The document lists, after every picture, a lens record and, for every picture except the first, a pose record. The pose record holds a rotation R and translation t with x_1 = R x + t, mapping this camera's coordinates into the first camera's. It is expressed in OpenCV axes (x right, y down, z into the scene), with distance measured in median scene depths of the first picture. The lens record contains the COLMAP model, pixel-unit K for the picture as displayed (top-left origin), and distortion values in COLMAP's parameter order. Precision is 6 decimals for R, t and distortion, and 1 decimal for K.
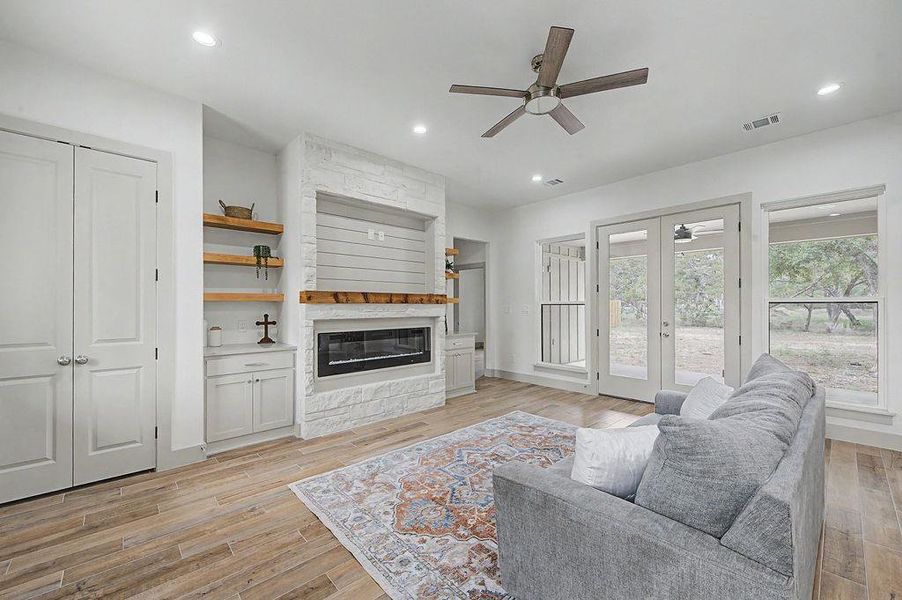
lens RADIAL K [[362.5, 0, 429.3], [0, 362.5, 305.1], [0, 0, 1]] dist [0.003621, -0.001083]
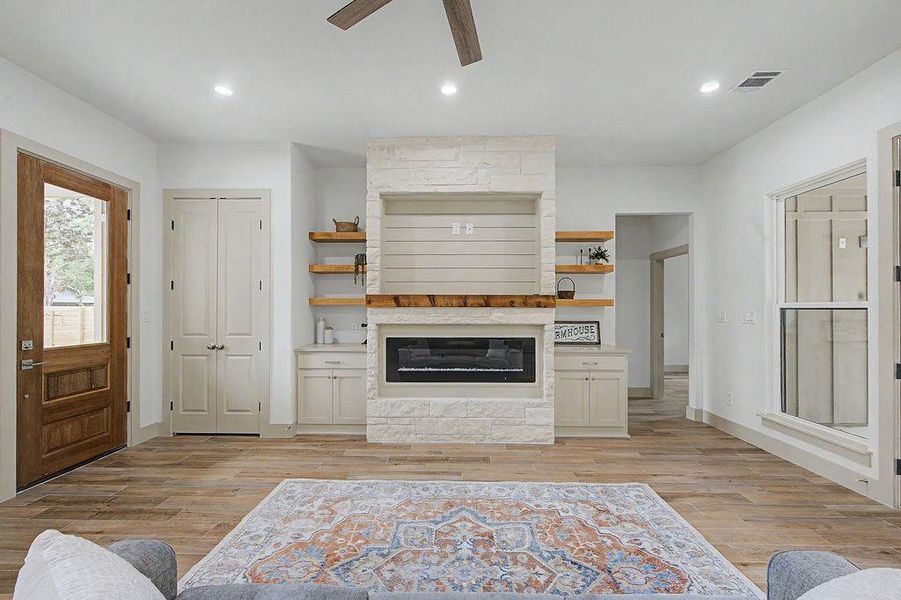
lens RADIAL K [[362.1, 0, 449.3], [0, 362.1, 307.4], [0, 0, 1]] dist [0.003621, -0.001083]
pose [[0.737605, -0.000404, -0.675232, 0.485976], [-0.002104, 0.999994, -0.002897, -0.001462], [0.675229, 0.003558, 0.737600, 0.390616]]
